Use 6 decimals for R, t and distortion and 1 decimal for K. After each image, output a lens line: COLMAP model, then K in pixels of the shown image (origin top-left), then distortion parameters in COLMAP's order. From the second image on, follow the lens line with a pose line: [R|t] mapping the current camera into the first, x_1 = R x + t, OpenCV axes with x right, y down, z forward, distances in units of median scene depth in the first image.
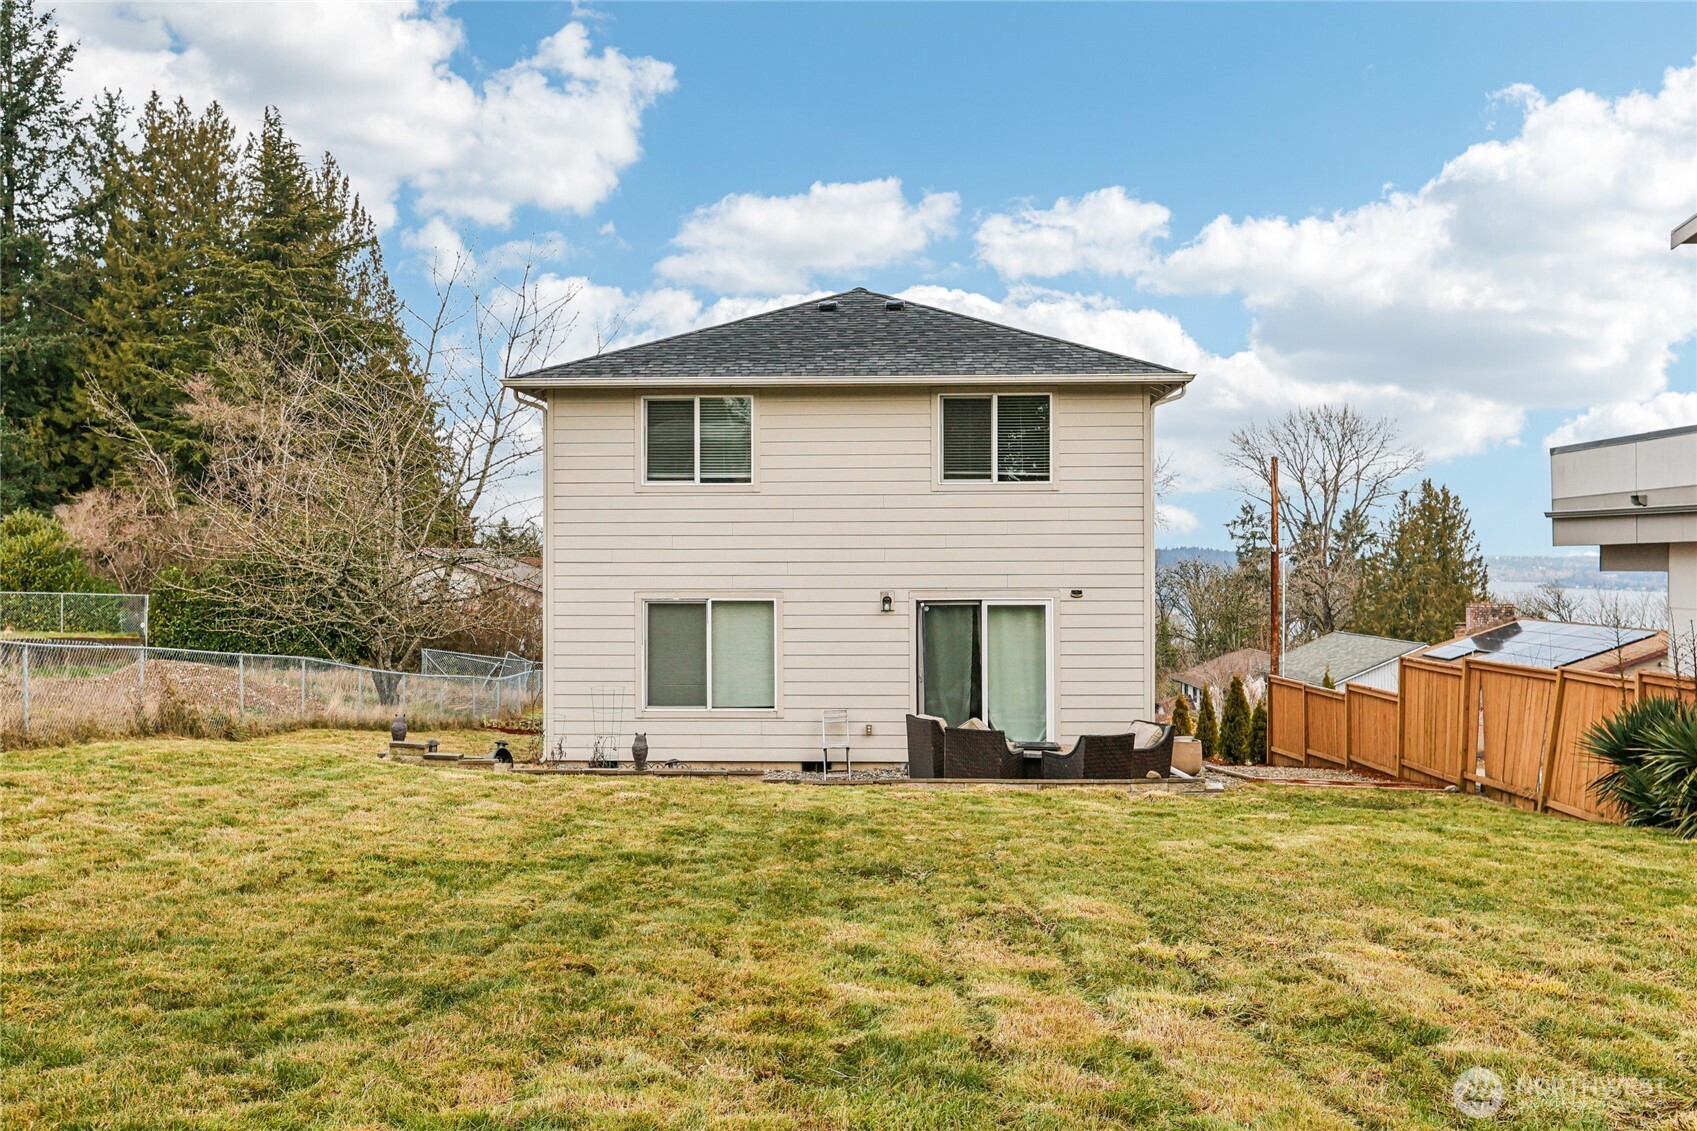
lens RADIAL K [[1636.4, 0, 848.5], [0, 1636.4, 565.5], [0, 0, 1]] dist [0.005032, 0.005957]
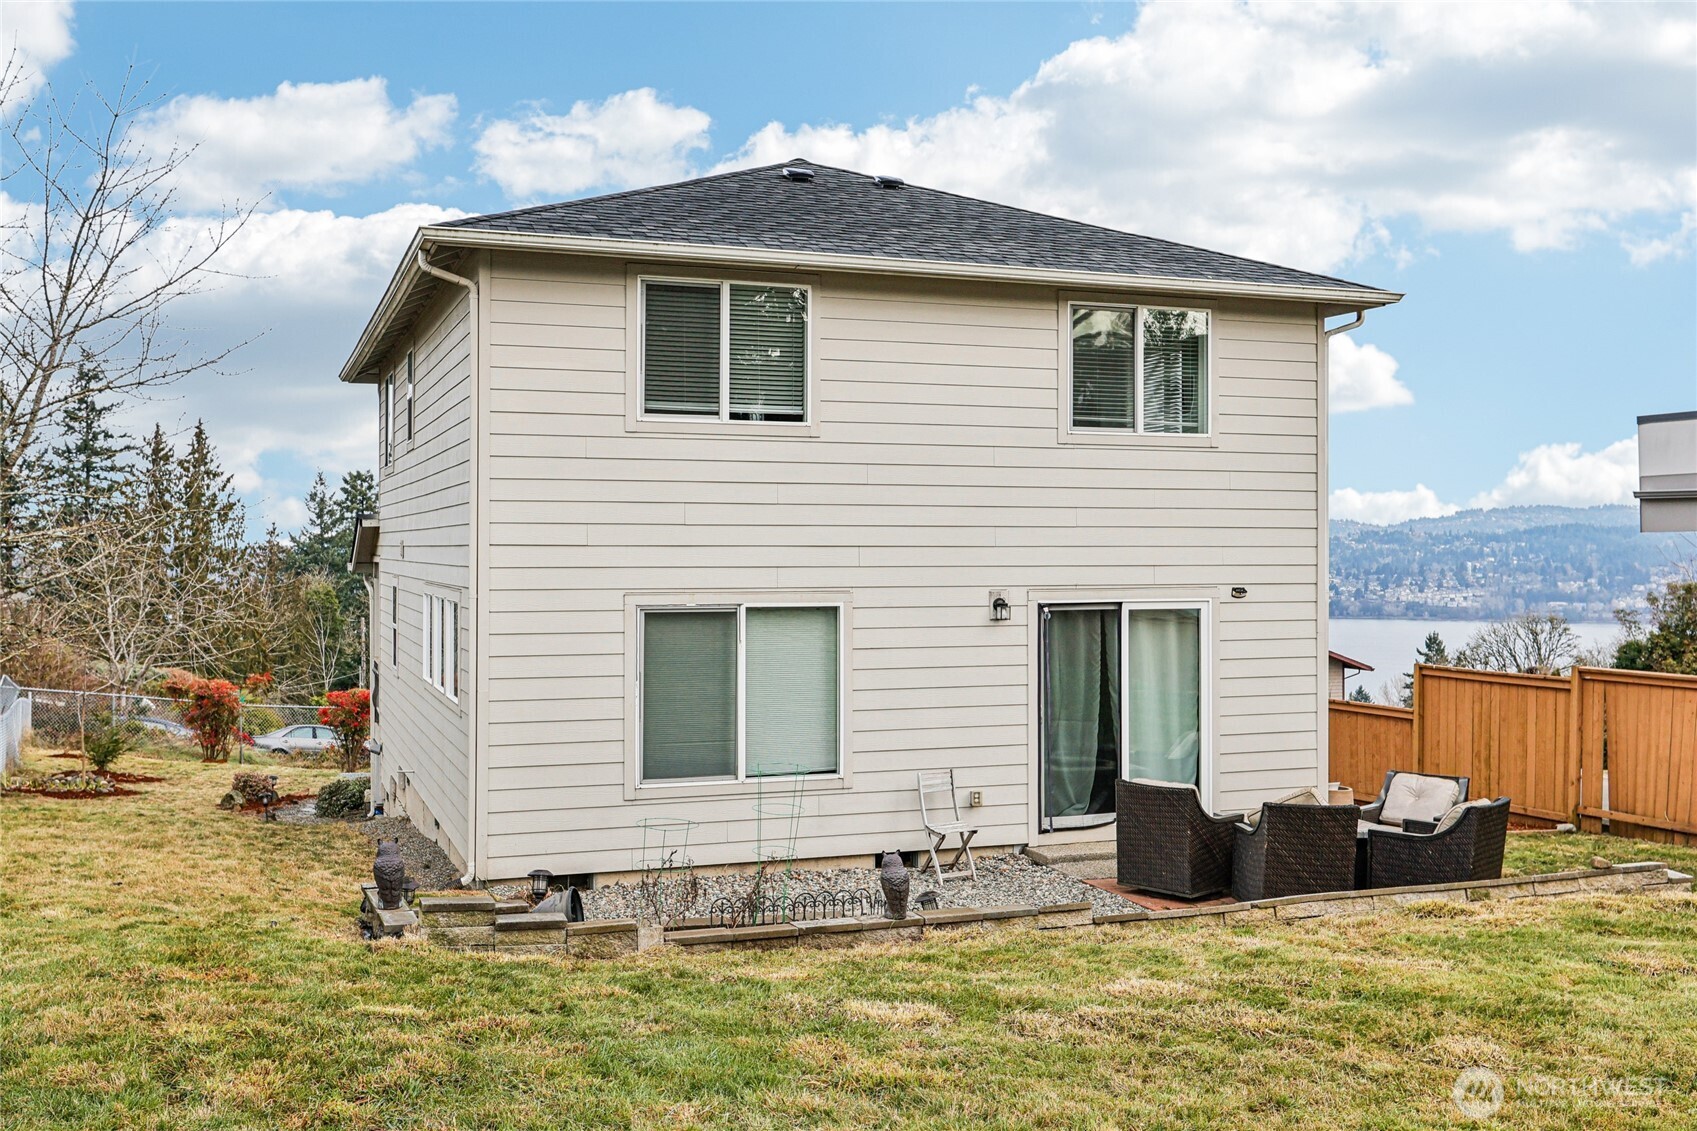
lens RADIAL K [[1636.4, 0, 848.5], [0, 1636.4, 565.5], [0, 0, 1]] dist [0.005032, 0.005957]
pose [[0.923382, 0.000120, 0.383883, -0.288631], [-0.001506, 0.999993, 0.003310, 0.003266], [-0.383880, -0.003634, 0.923376, 0.403174]]
